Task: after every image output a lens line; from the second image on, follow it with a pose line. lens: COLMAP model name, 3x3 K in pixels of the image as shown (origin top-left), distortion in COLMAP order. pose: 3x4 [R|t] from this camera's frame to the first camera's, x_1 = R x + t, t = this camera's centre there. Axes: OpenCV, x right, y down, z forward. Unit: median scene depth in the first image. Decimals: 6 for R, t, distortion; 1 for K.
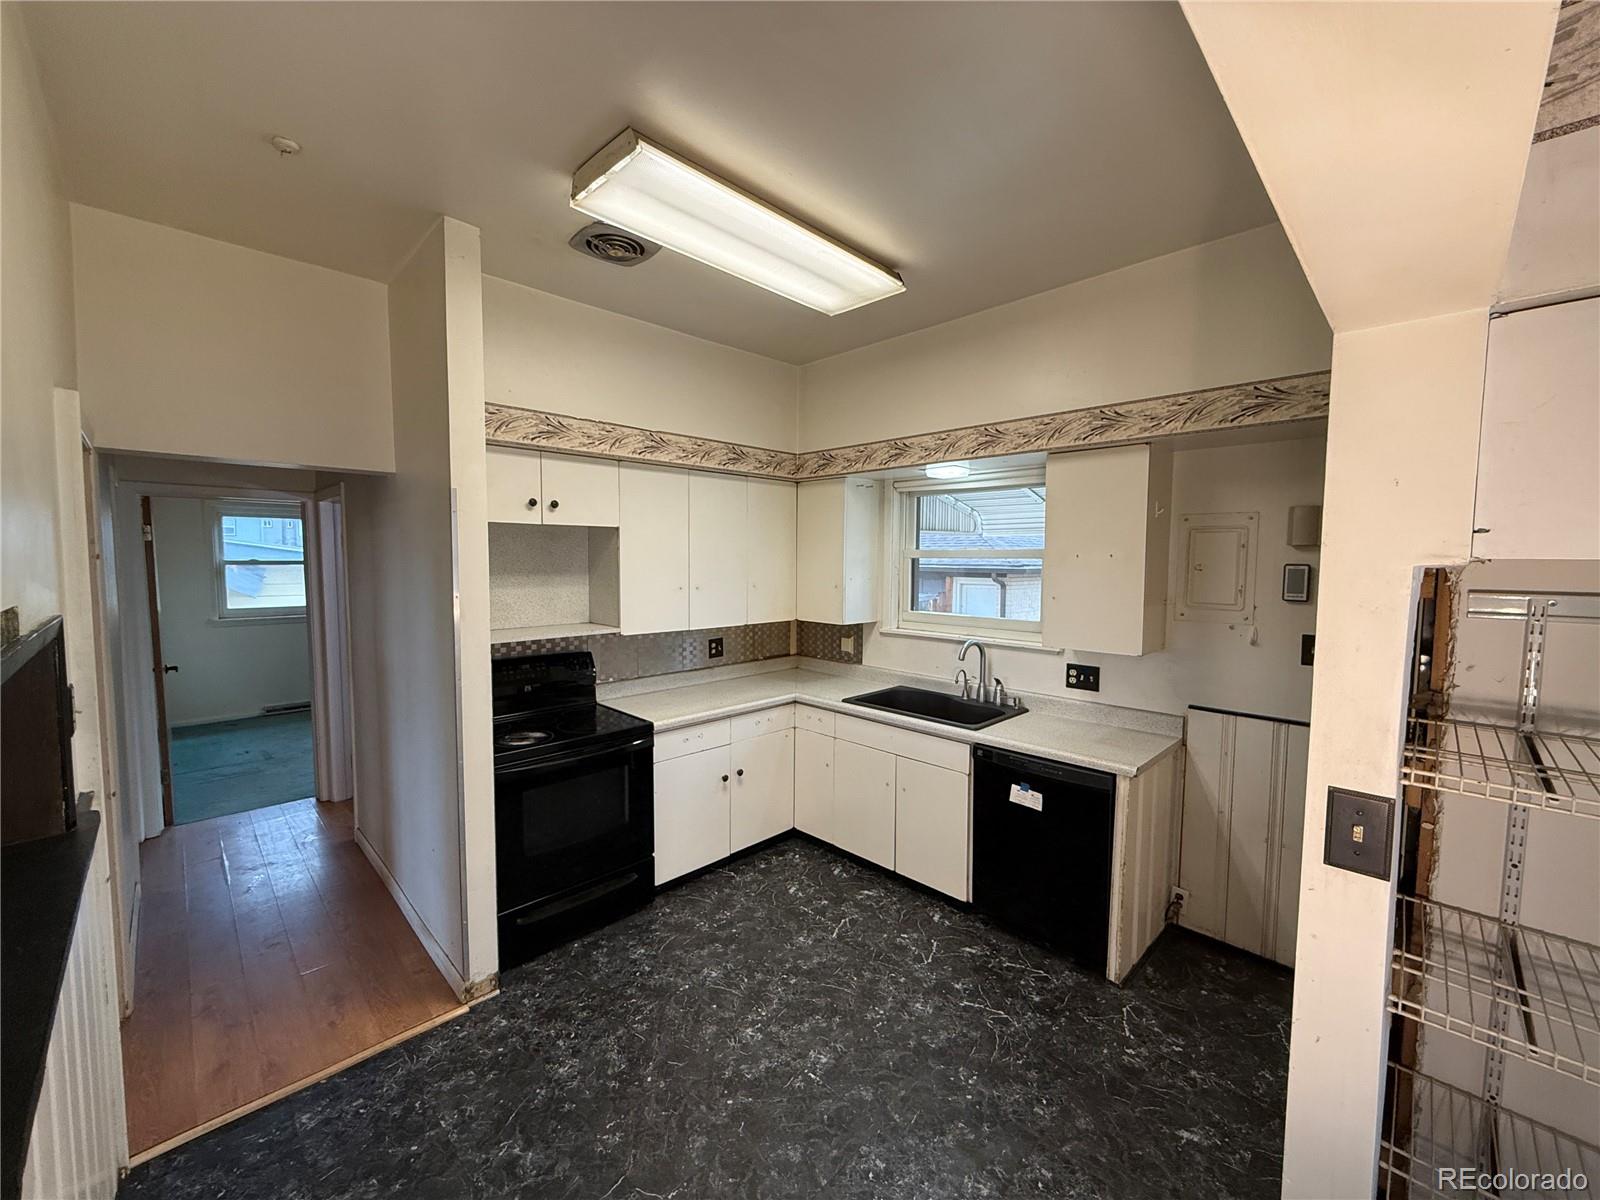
lens RADIAL K [[637.6, 0, 801.9], [0, 637.6, 598.9], [0, 0, 1]] dist [-0.002215, -0.000621]
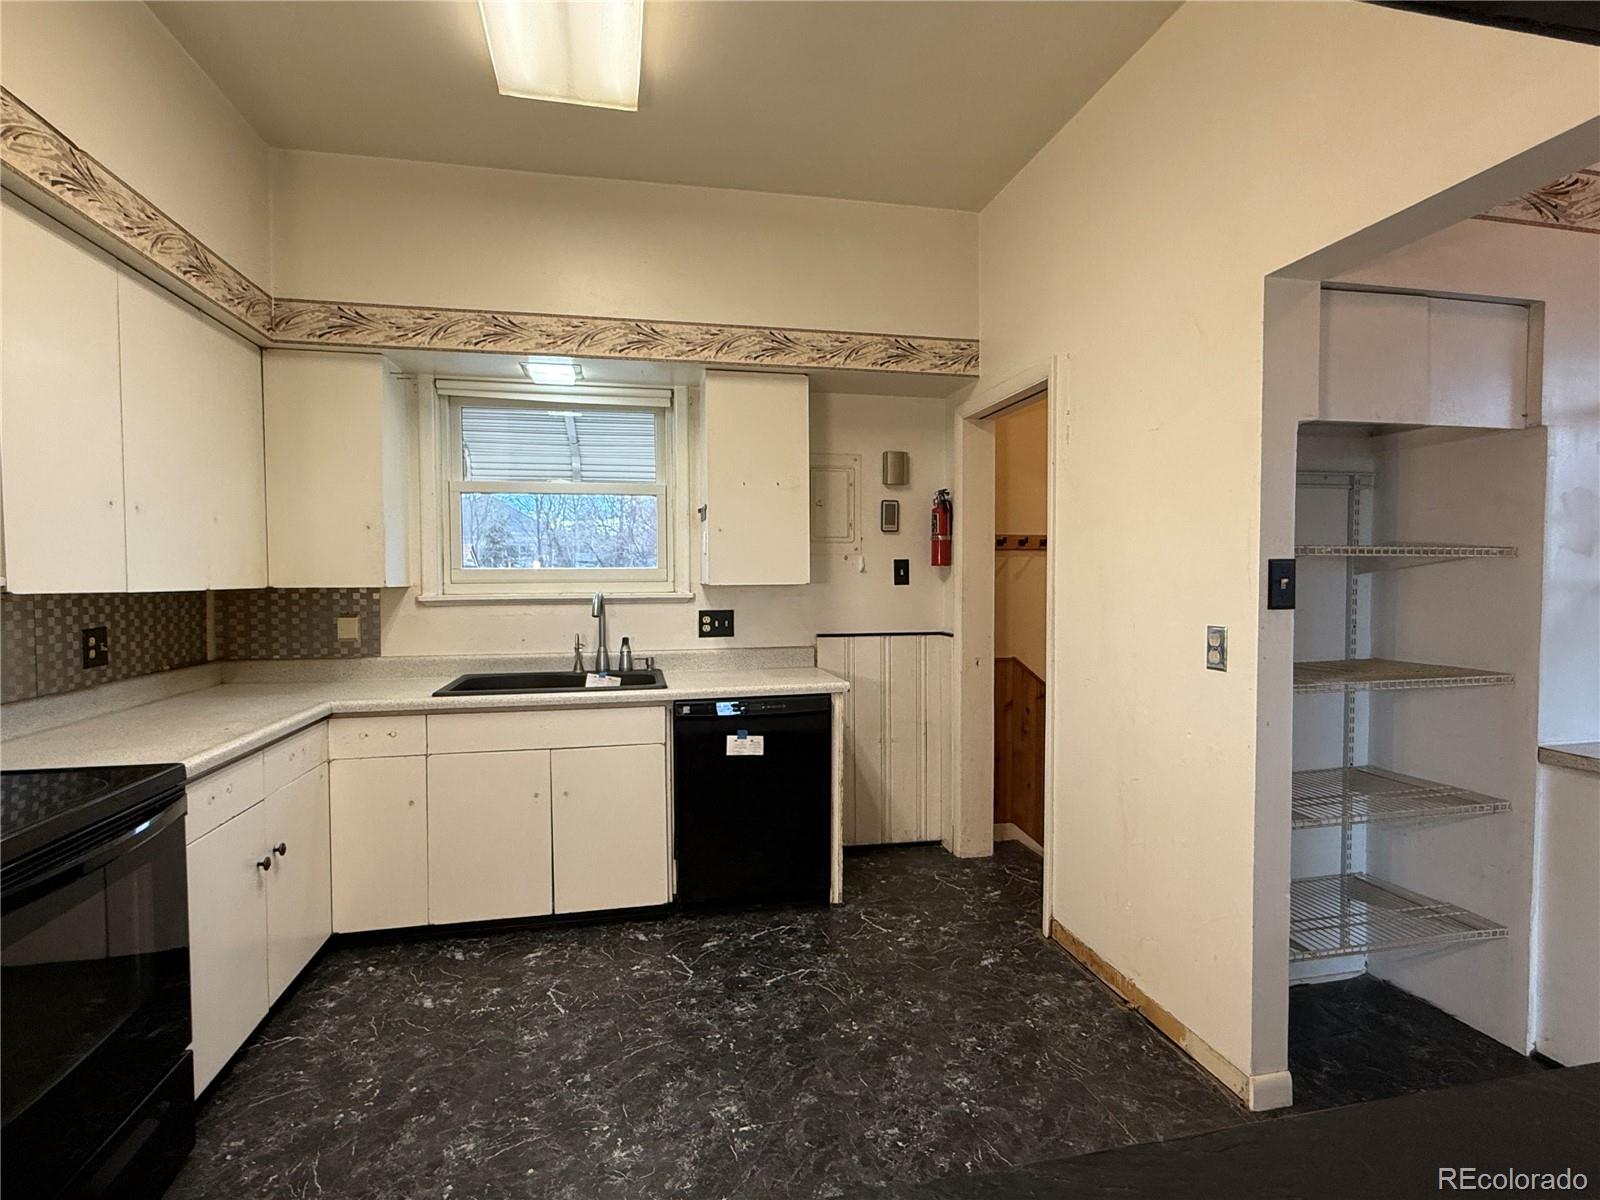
lens RADIAL K [[790.7, 0, 802.0], [0, 790.7, 602.3], [0, 0, 1]] dist [-0.002362, -0.000006]
pose [[0.540041, -0.036602, 0.840842, -0.474426], [0.064245, 0.997932, 0.002178, 0.103189], [-0.839183, 0.052844, 0.541276, 0.292472]]
